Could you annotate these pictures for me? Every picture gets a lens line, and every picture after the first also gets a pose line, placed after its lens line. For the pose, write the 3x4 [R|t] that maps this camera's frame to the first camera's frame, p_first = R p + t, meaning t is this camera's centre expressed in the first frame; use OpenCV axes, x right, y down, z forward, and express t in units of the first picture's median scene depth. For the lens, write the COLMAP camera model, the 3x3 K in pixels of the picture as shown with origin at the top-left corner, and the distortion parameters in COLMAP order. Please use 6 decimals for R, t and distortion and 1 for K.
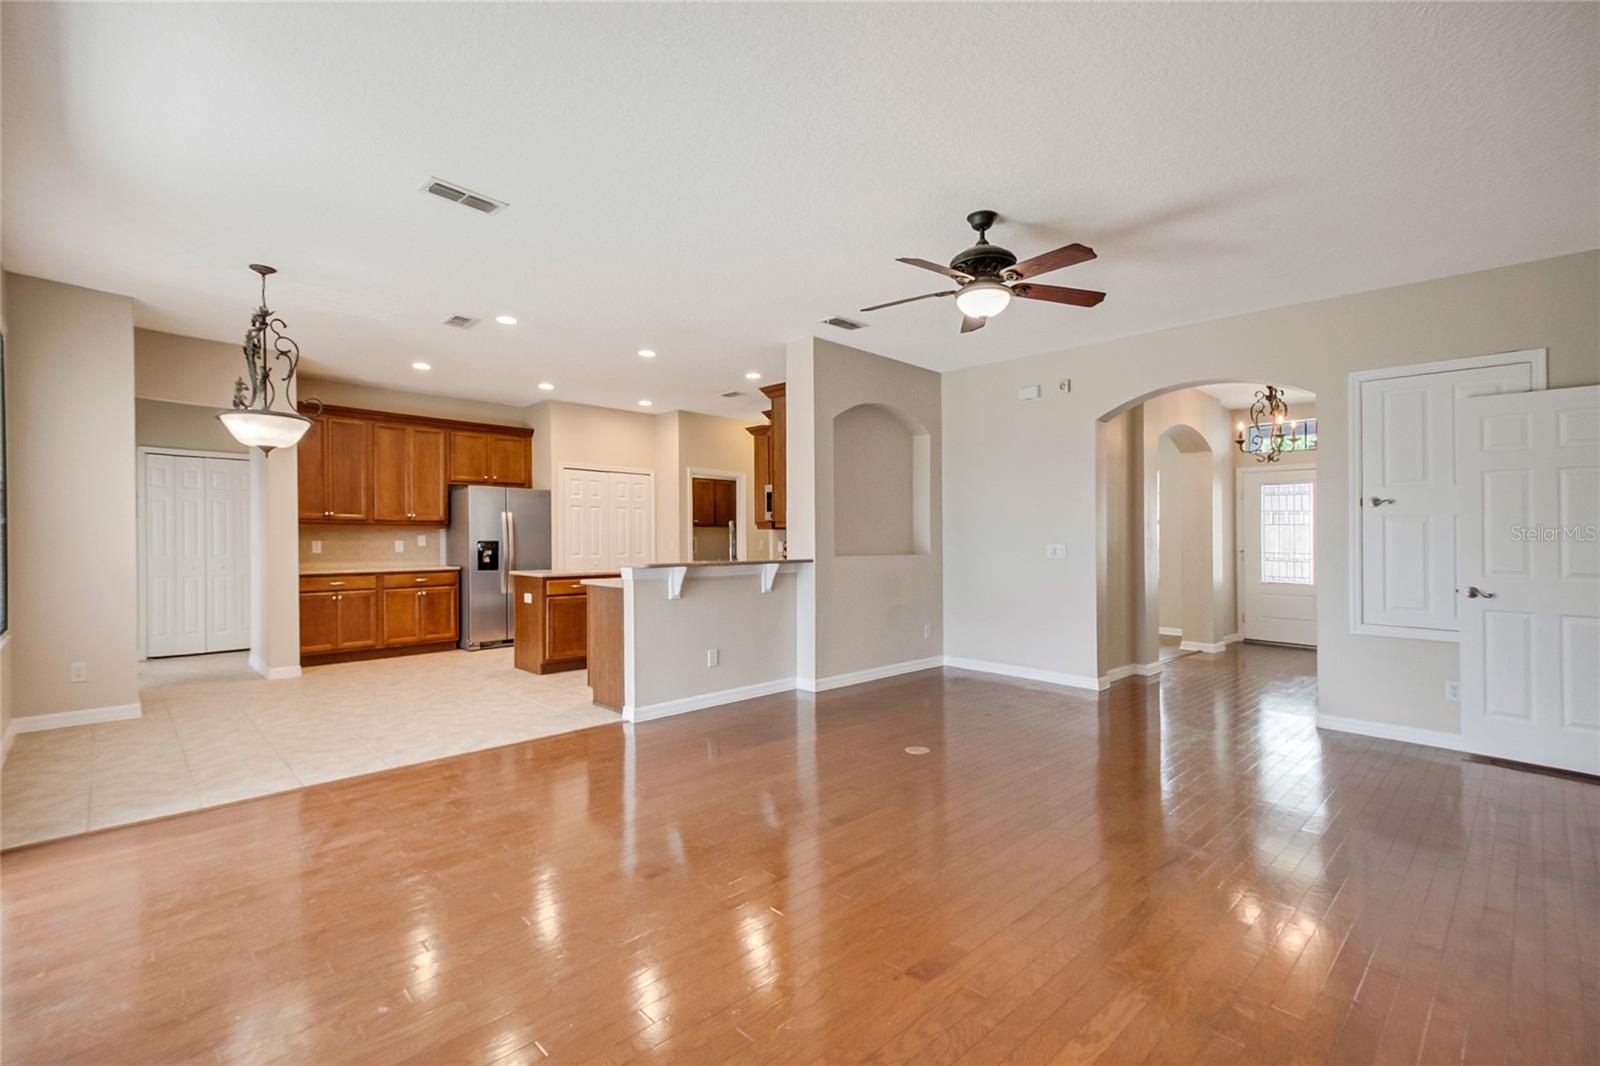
lens RADIAL K [[707.3, 0, 787.0], [0, 707.3, 542.1], [0, 0, 1]] dist [0.013467, -0.013812]
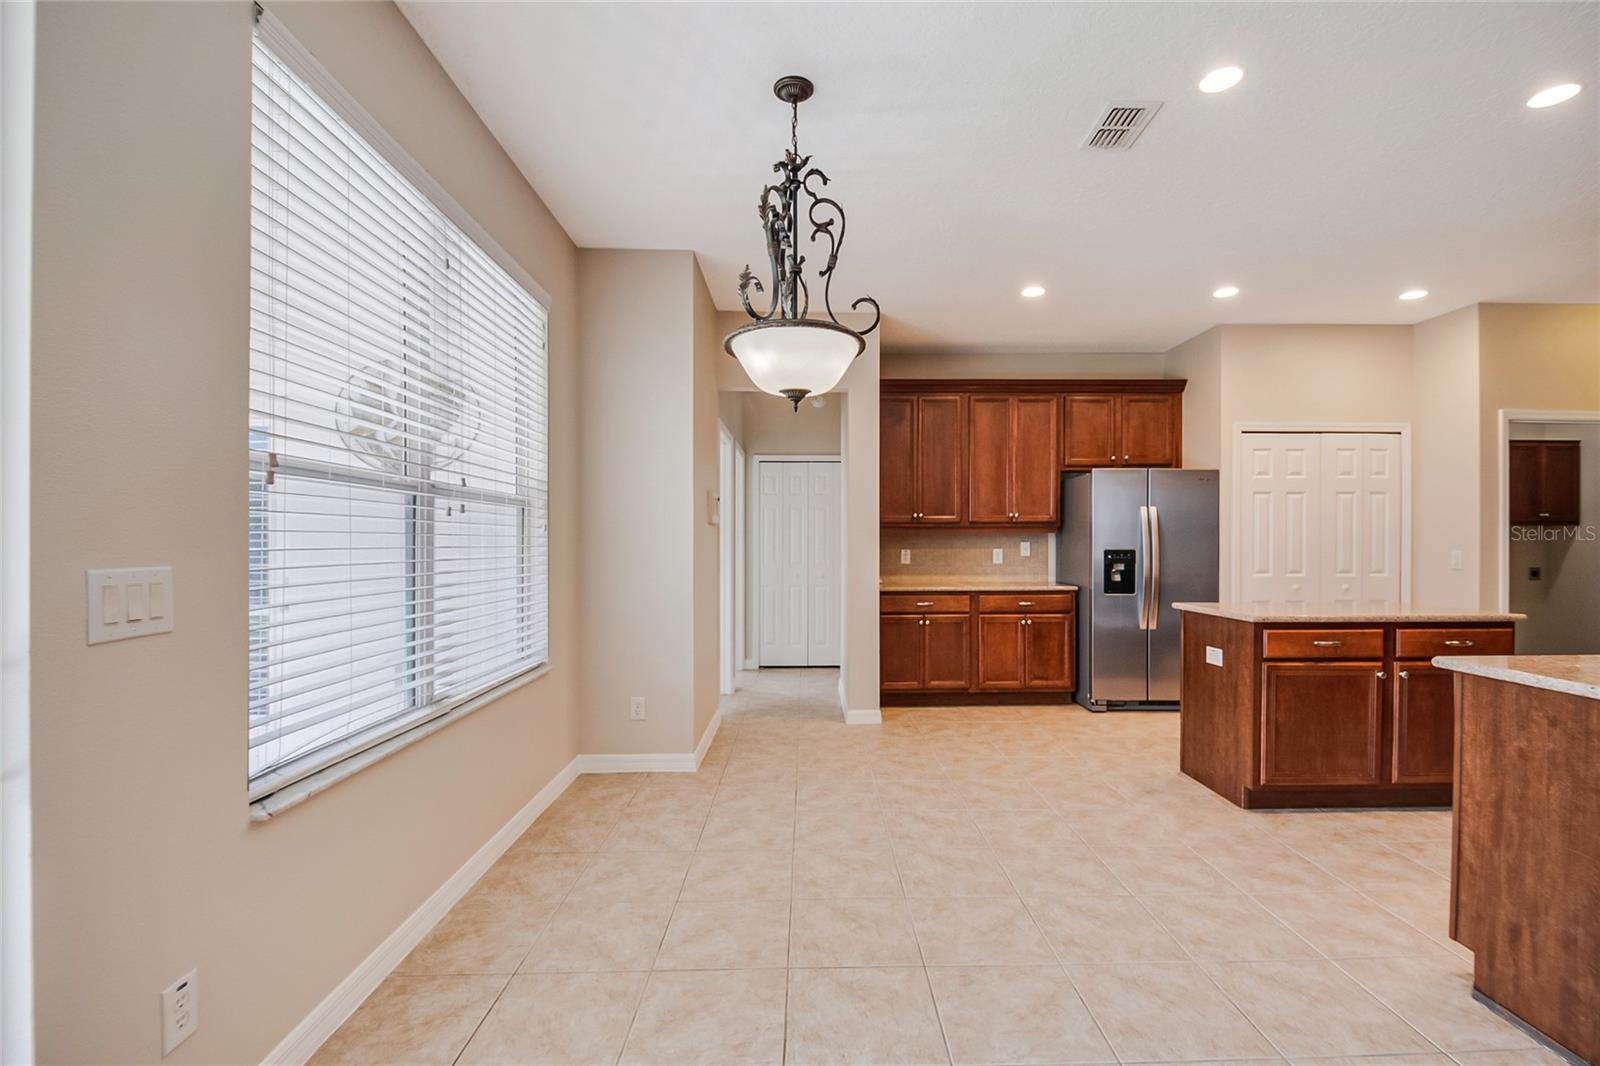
lens RADIAL K [[707.3, 0, 794.7], [0, 707.3, 545.2], [0, 0, 1]] dist [0.013467, -0.013812]
pose [[0.716547, 0.001944, -0.697536, -0.181341], [-0.001997, 0.999998, 0.000735, -0.005738], [0.697536, 0.000866, 0.716549, 0.319905]]
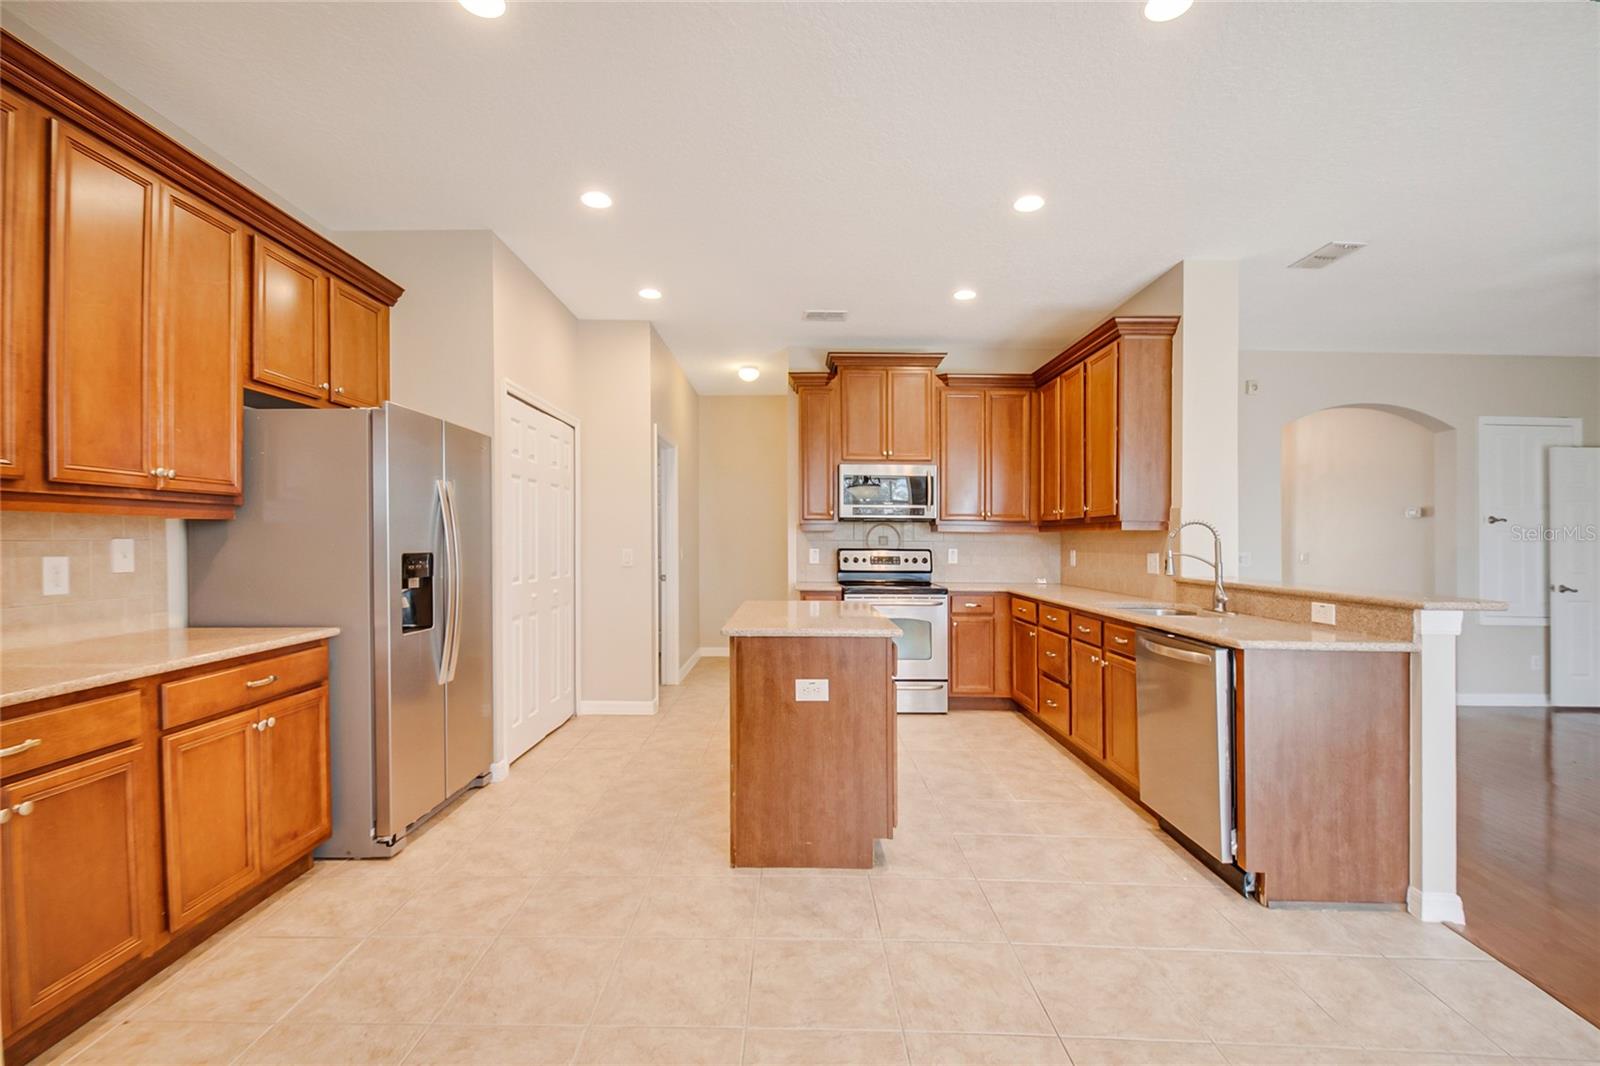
lens RADIAL K [[707.3, 0, 762.8], [0, 707.3, 549.9], [0, 0, 1]] dist [0.013467, -0.013812]
pose [[0.701838, -0.008302, 0.712288, -0.579450], [-0.003368, 0.999882, 0.014973, -0.010481], [-0.712329, -0.012908, 0.701727, 0.614625]]
